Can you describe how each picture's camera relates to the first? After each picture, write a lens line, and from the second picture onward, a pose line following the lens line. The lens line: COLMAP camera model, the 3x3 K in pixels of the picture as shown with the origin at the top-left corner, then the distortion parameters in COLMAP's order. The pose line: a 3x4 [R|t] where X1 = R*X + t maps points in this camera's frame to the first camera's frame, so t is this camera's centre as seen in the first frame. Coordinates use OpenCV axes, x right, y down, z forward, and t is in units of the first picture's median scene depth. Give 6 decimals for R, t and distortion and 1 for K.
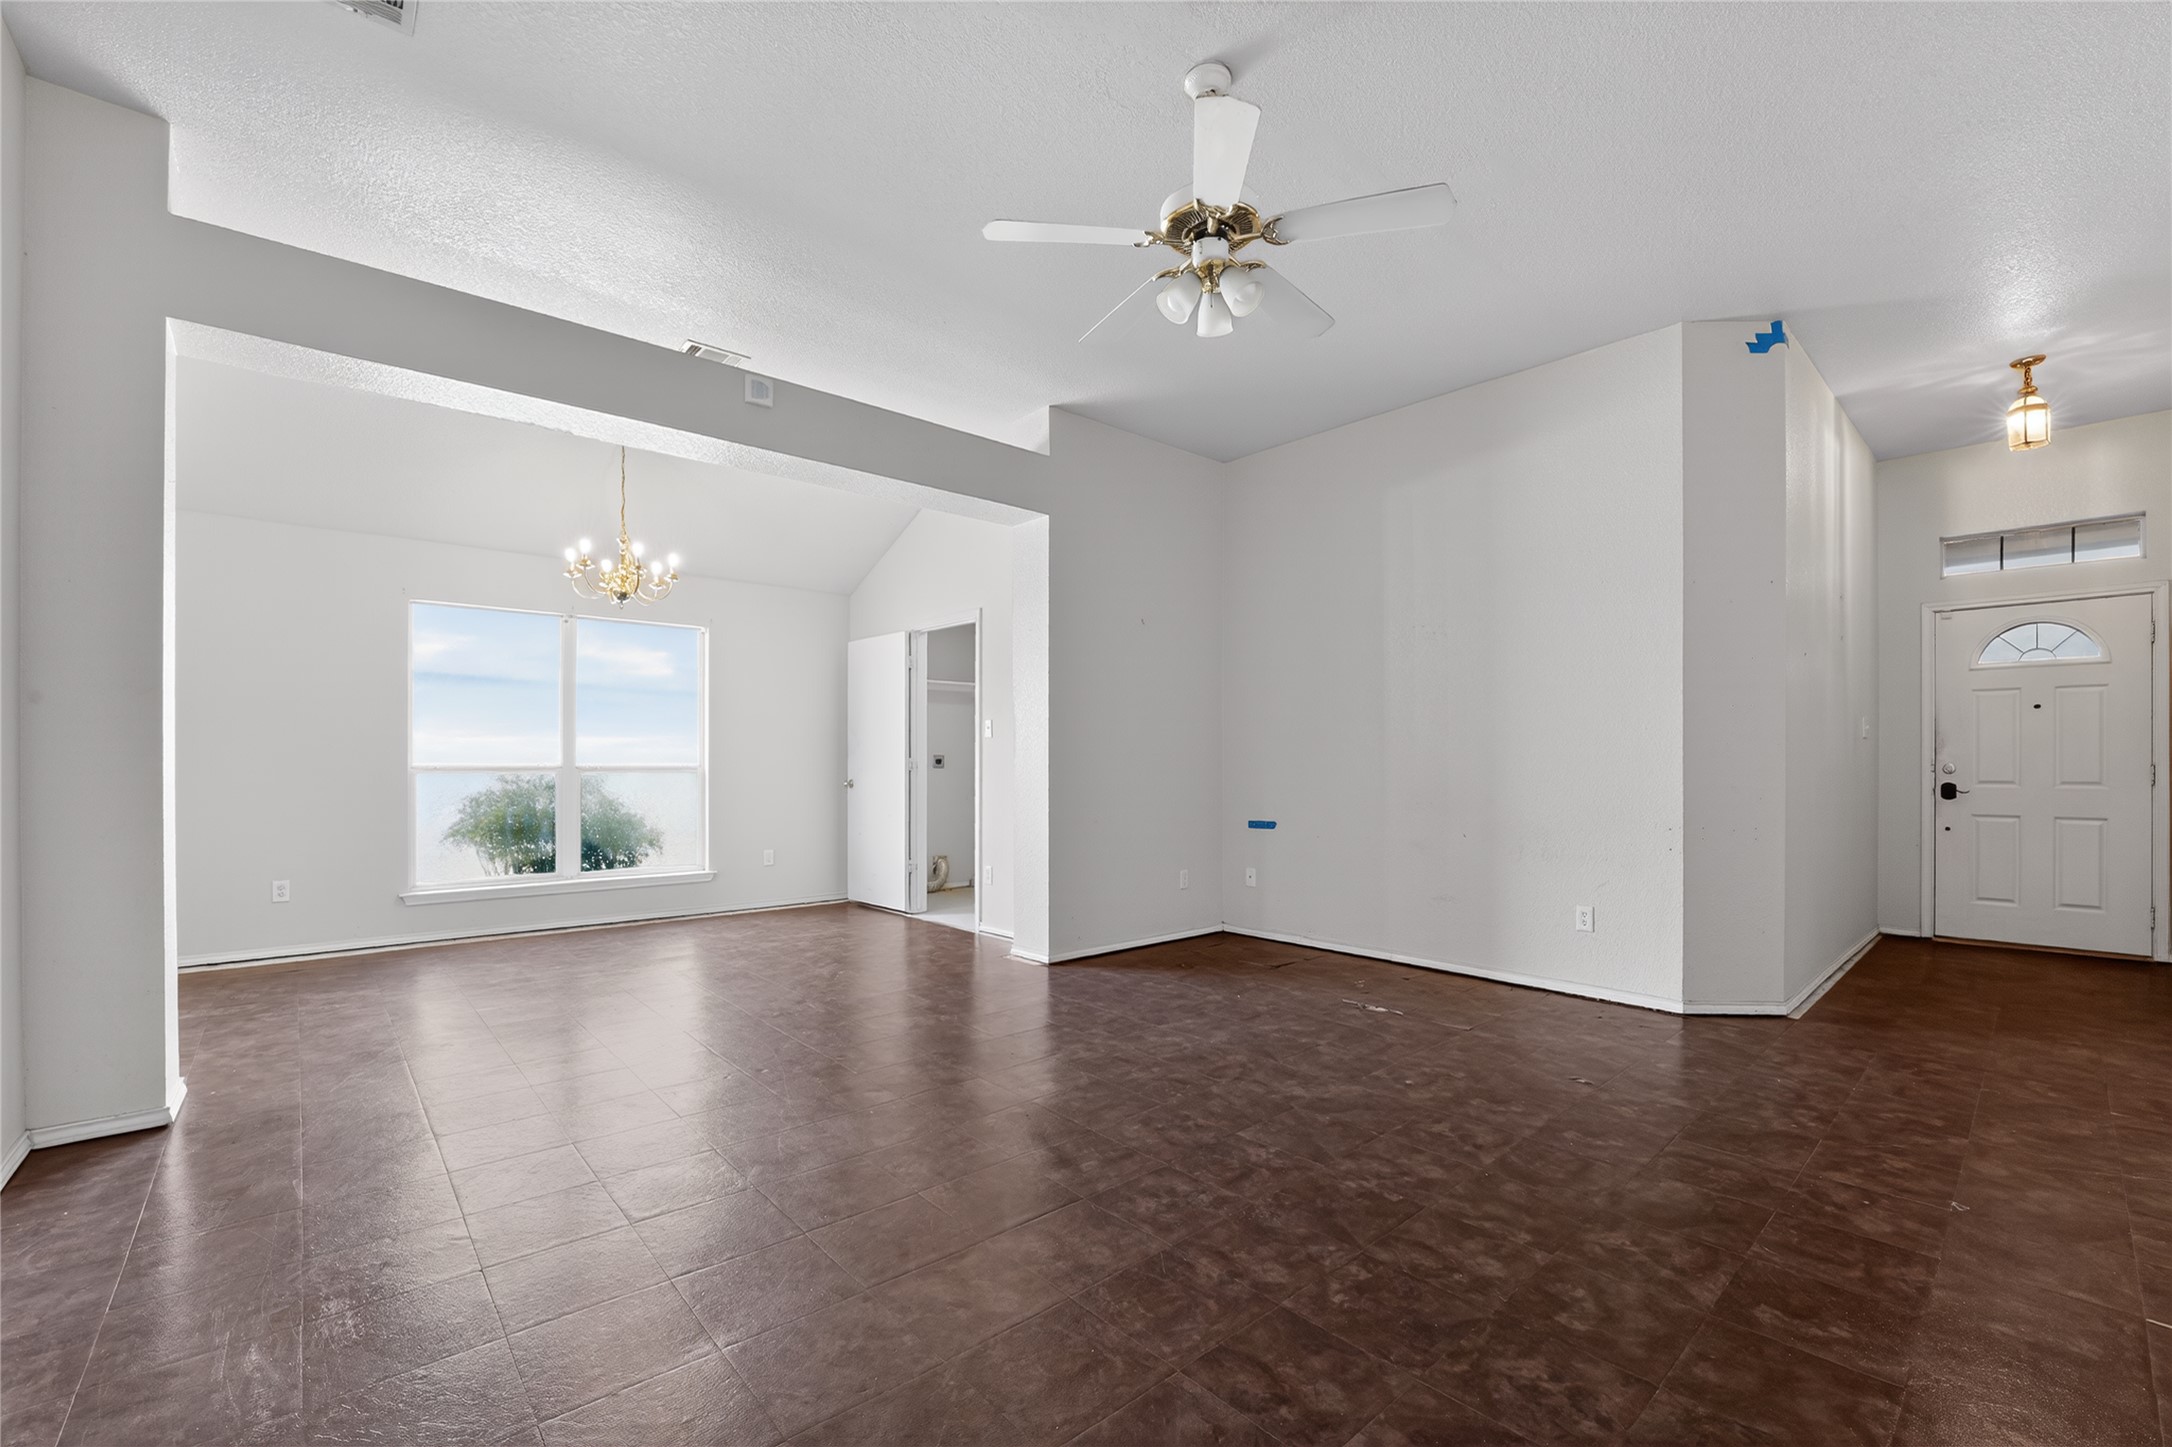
lens RADIAL K [[895.5, 0, 1085.3], [0, 895.5, 761.0], [0, 0, 1]] dist [-0.023476, 0.002041]
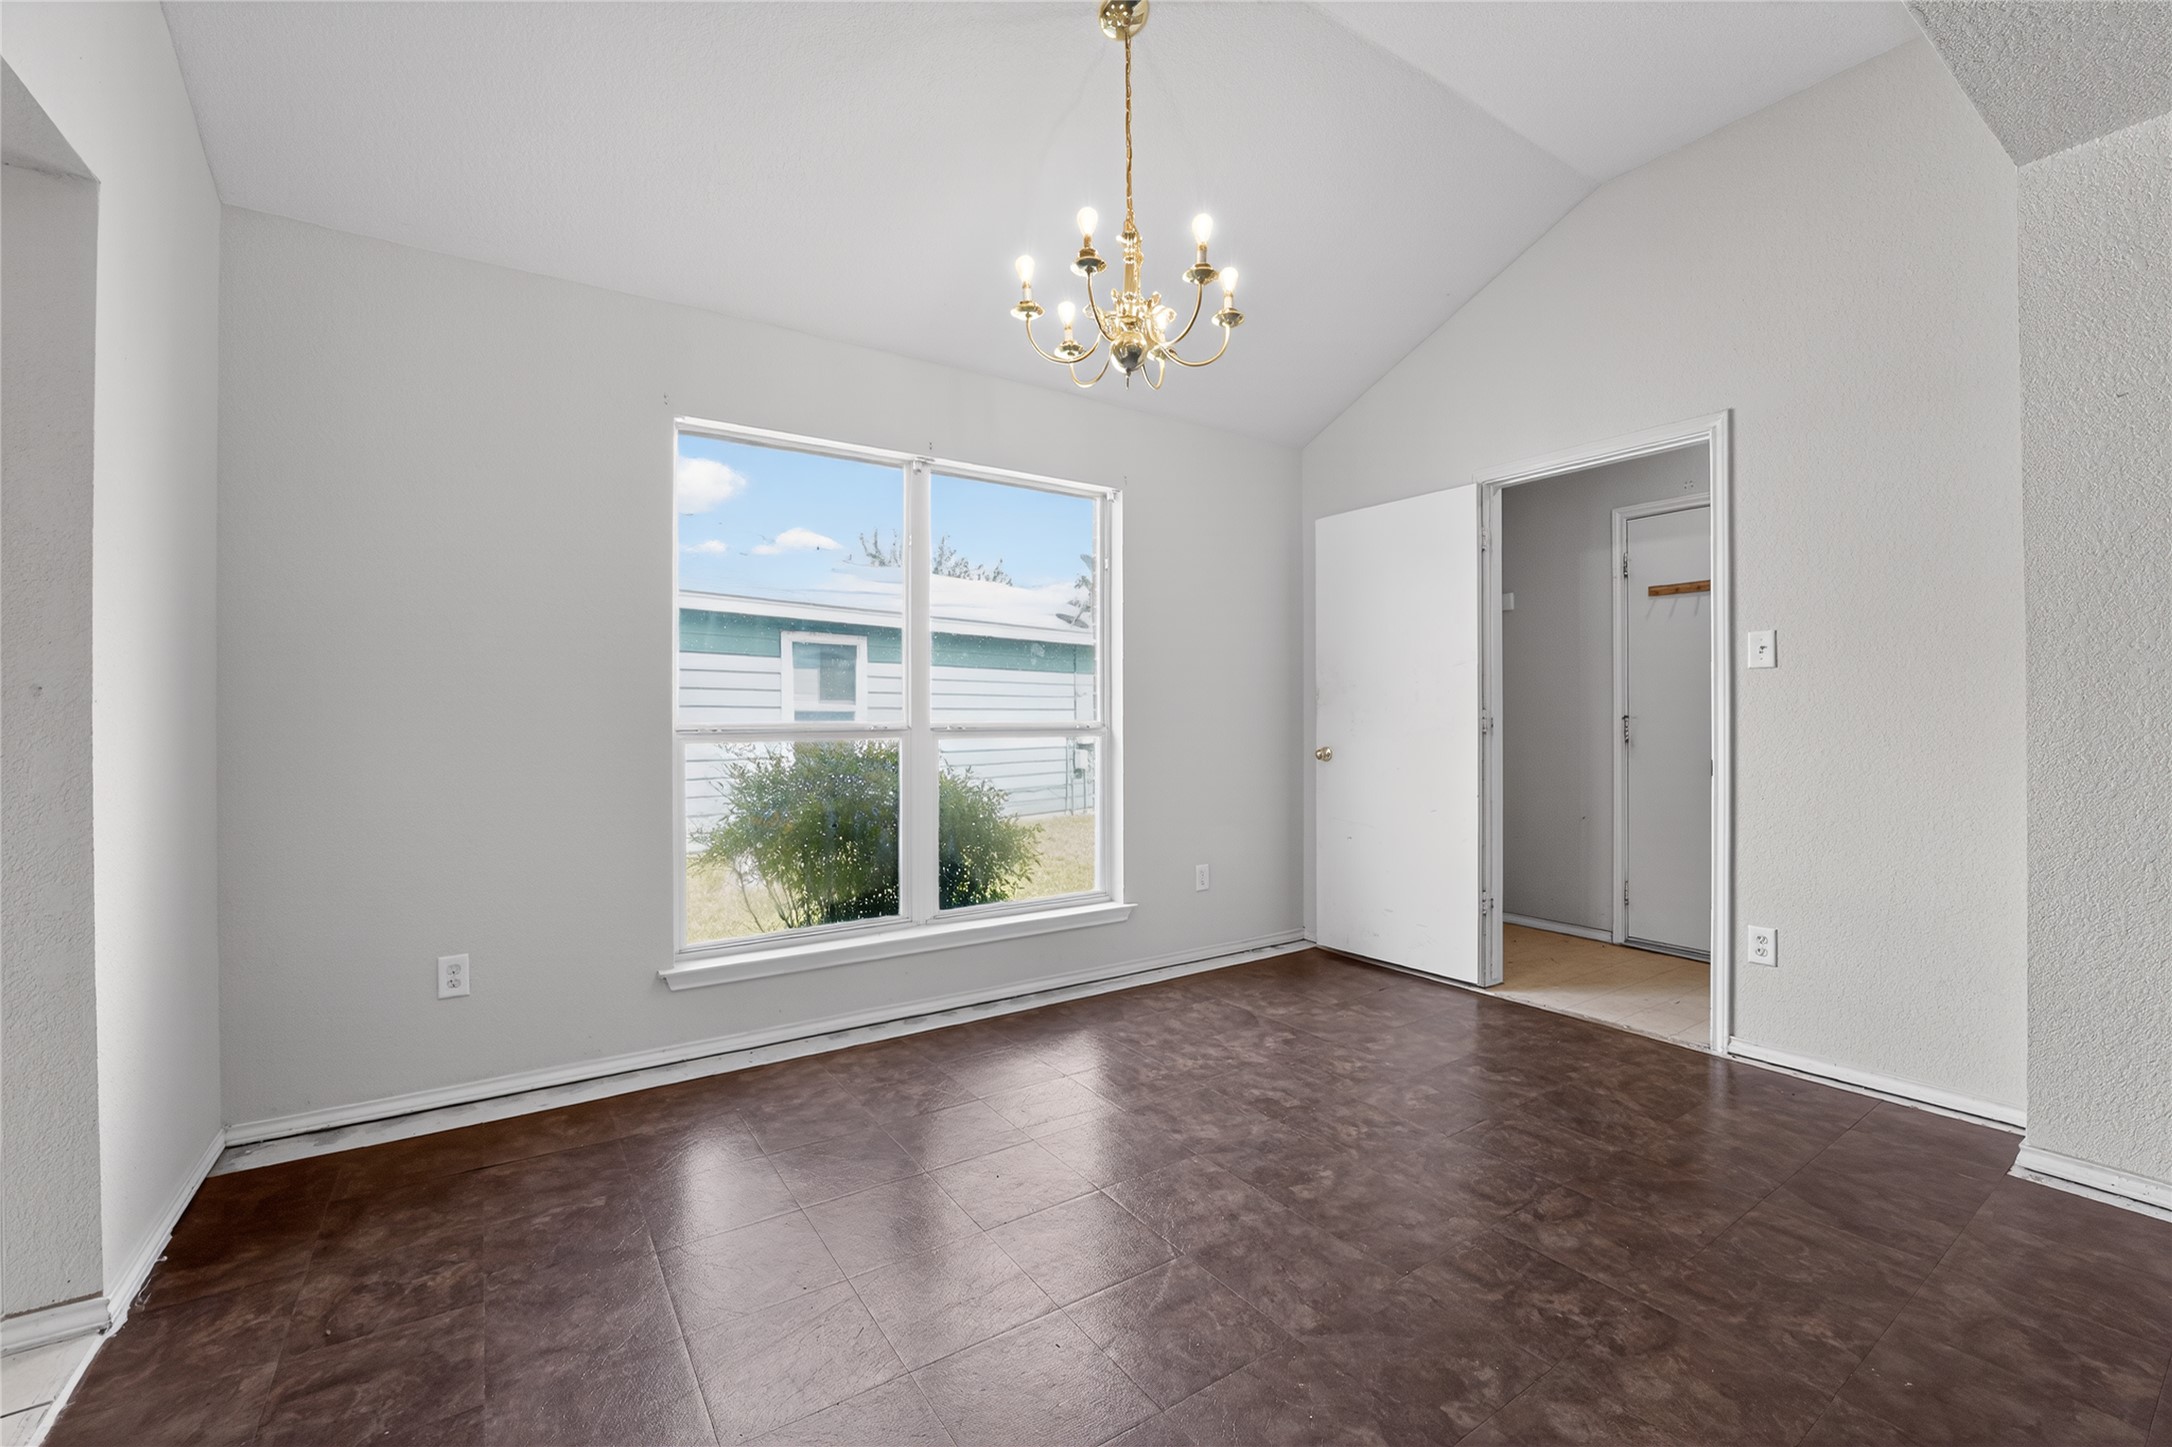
lens RADIAL K [[895.5, 0, 1080.8], [0, 895.5, 719.8], [0, 0, 1]] dist [-0.023476, 0.002041]
pose [[0.990888, -0.003753, -0.134634, -0.553327], [0.004777, 0.999962, 0.007284, -0.004102], [0.134601, -0.007861, 0.990869, 0.618047]]
